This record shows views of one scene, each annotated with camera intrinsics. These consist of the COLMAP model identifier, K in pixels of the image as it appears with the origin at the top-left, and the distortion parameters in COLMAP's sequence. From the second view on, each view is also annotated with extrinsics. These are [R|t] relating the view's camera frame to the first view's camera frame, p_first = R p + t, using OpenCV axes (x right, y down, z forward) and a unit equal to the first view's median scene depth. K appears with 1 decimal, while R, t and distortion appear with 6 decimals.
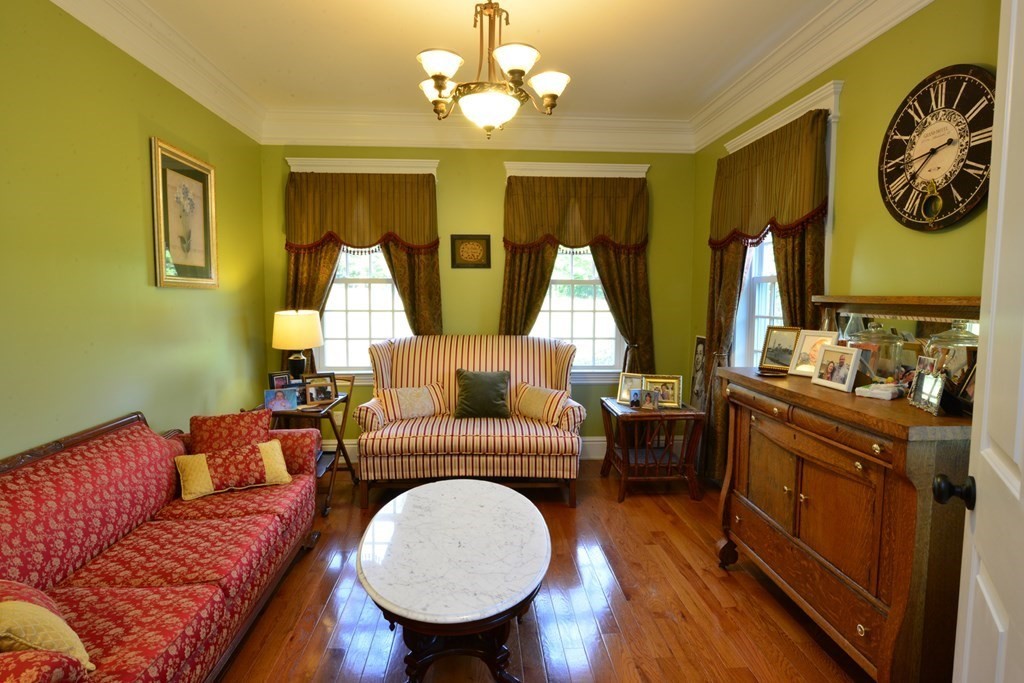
lens RADIAL K [[561.6, 0, 512.7], [0, 561.6, 337.3], [0, 0, 1]] dist [0.002335, 0.000309]
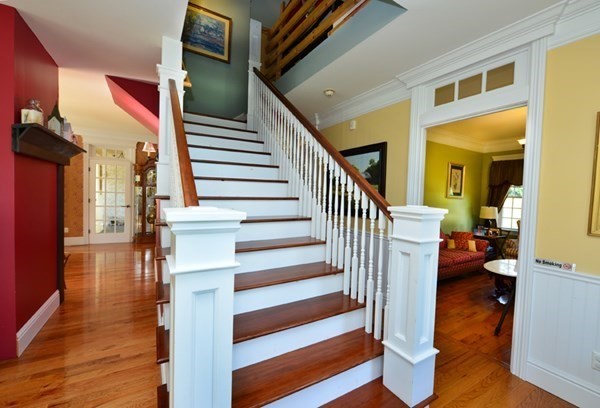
lens RADIAL K [[254.9, 0, 300.8], [0, 254.9, 202.1], [0, 0, 1]] dist [-0.001357, -0.000057]
pose [[0.462031, 0.039155, -0.885999, 0.430180], [-0.091601, 0.995789, -0.003761, 0.031860], [0.882120, 0.082896, 0.463672, -0.655202]]
